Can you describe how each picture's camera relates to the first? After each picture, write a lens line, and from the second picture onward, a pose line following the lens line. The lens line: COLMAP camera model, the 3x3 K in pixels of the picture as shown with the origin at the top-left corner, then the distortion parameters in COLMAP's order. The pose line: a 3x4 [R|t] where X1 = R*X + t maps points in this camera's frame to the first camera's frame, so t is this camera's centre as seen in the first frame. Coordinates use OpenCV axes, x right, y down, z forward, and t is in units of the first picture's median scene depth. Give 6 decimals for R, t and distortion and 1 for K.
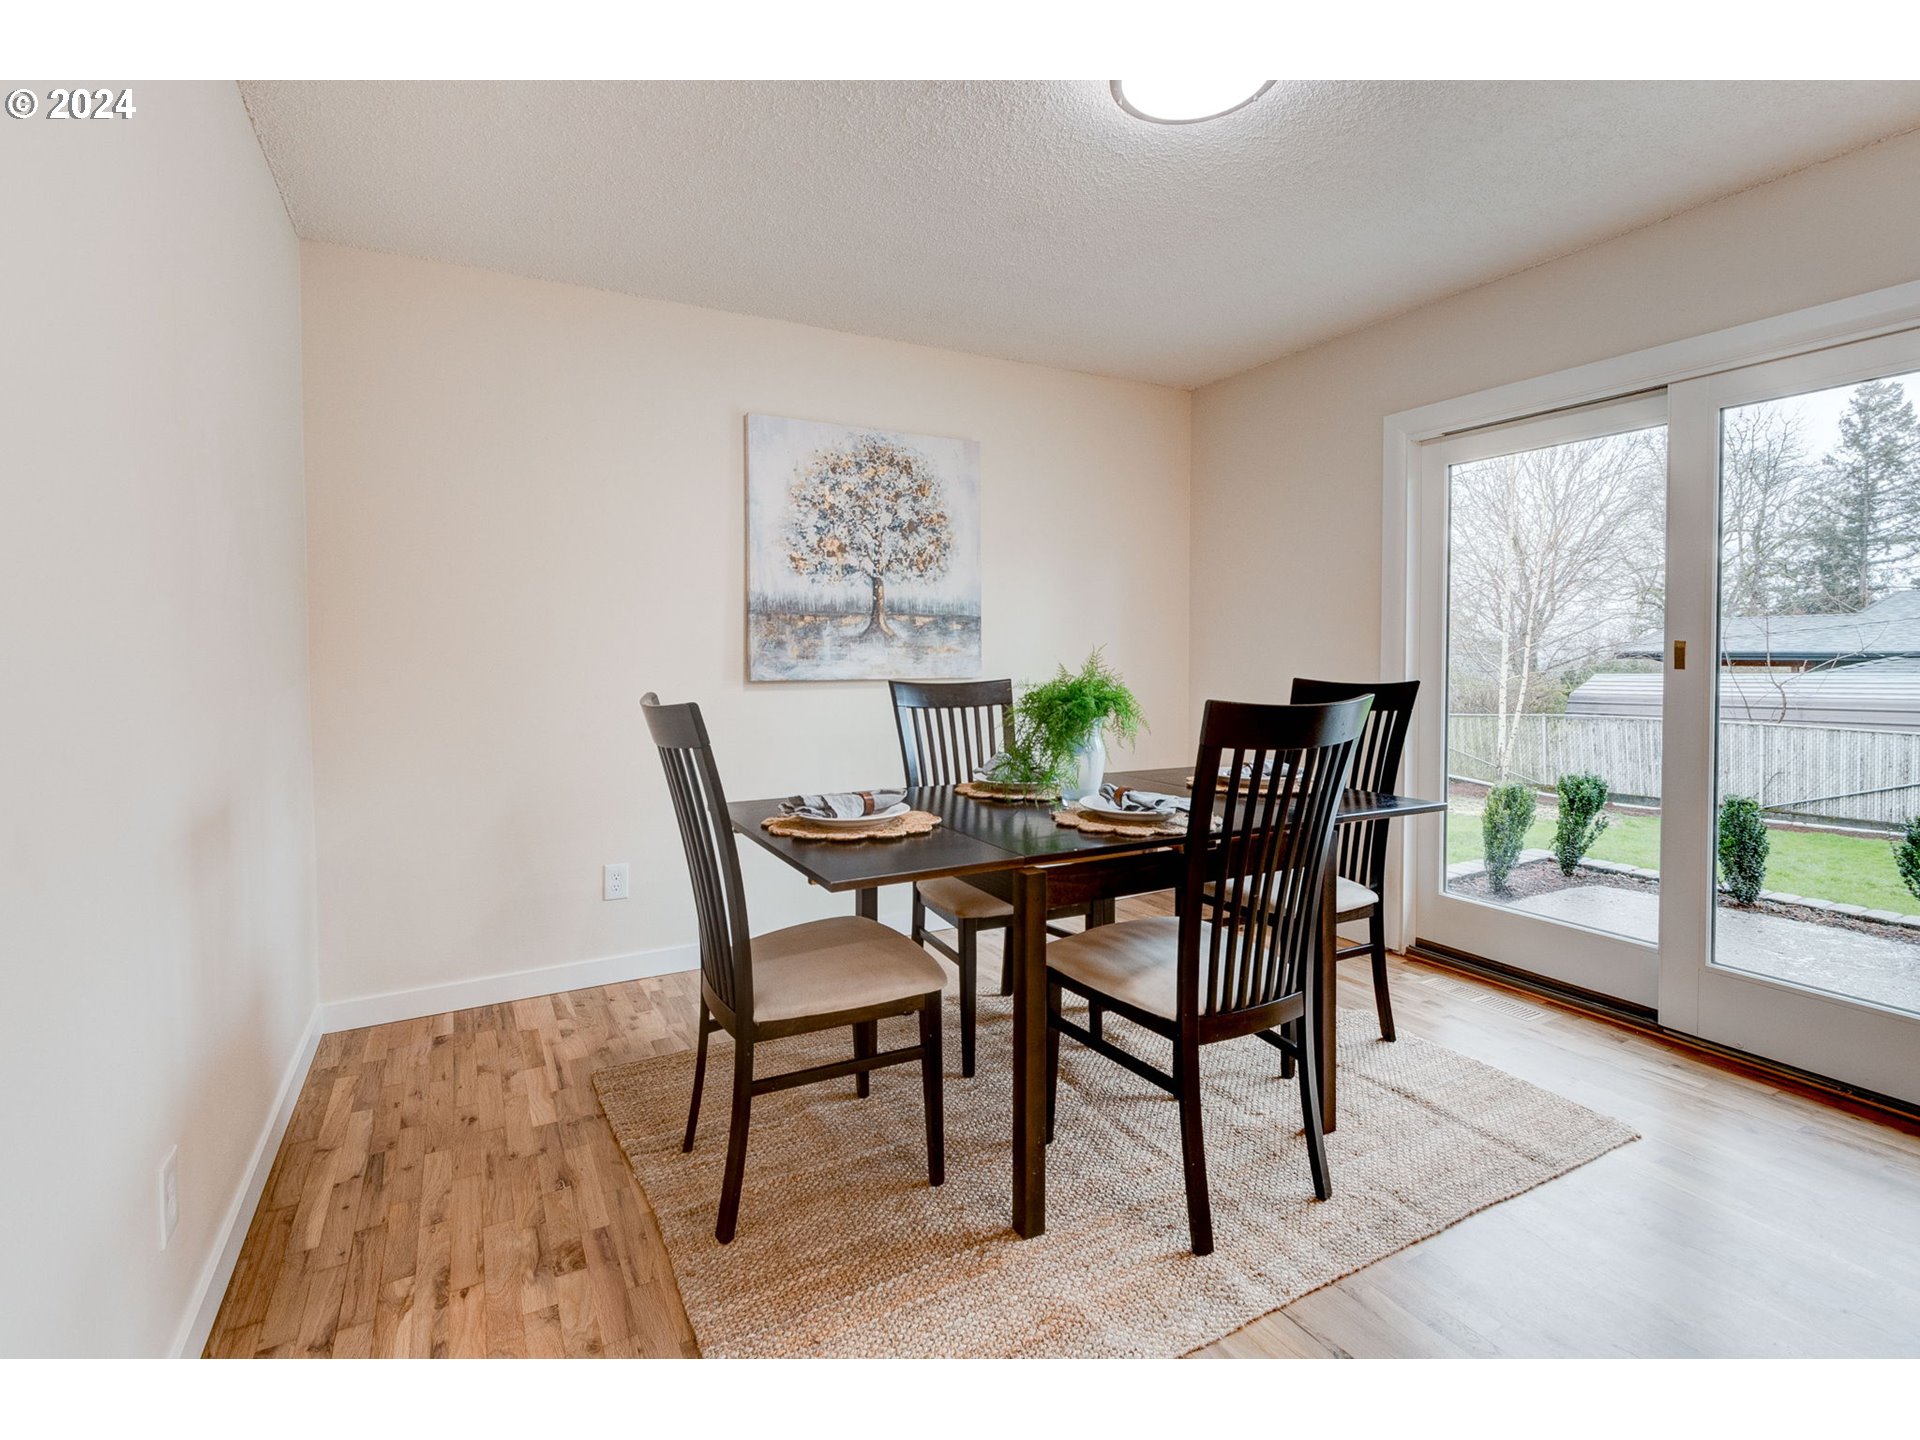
lens RADIAL K [[911.4, 0, 968.3], [0, 911.4, 705.7], [0, 0, 1]] dist [0.000715, 0.000011]
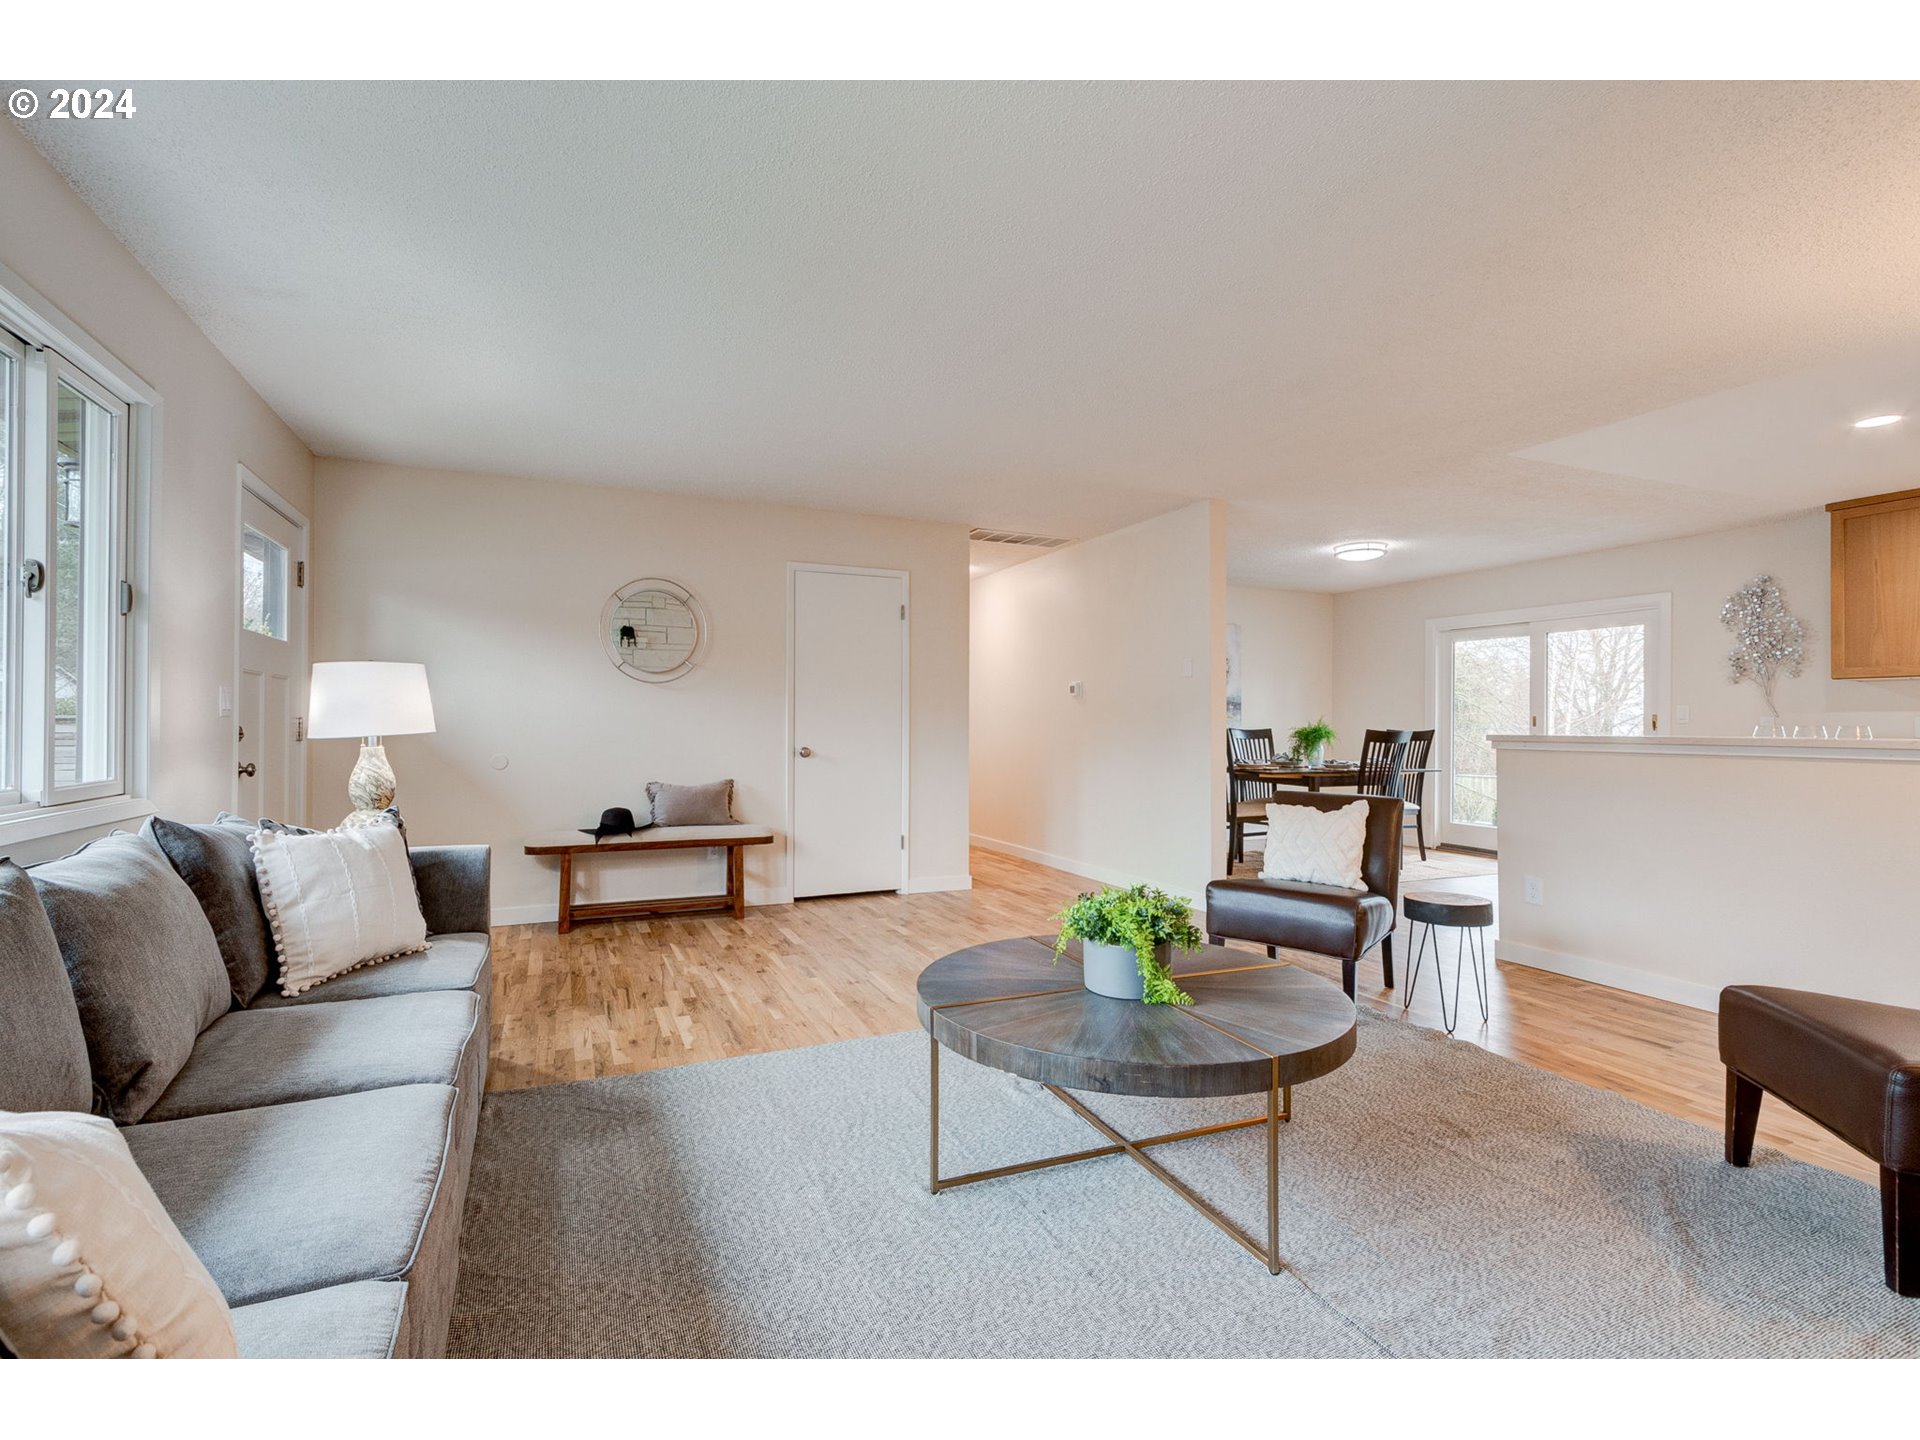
lens RADIAL K [[898.0, 0, 955.7], [0, 898.0, 718.0], [0, 0, 1]] dist [0.005797, 0.000019]
pose [[0.995573, 0.015920, -0.092639, -0.730314], [-0.021589, 0.997933, -0.060521, 0.138056], [0.091484, 0.062254, 0.993859, -1.927001]]
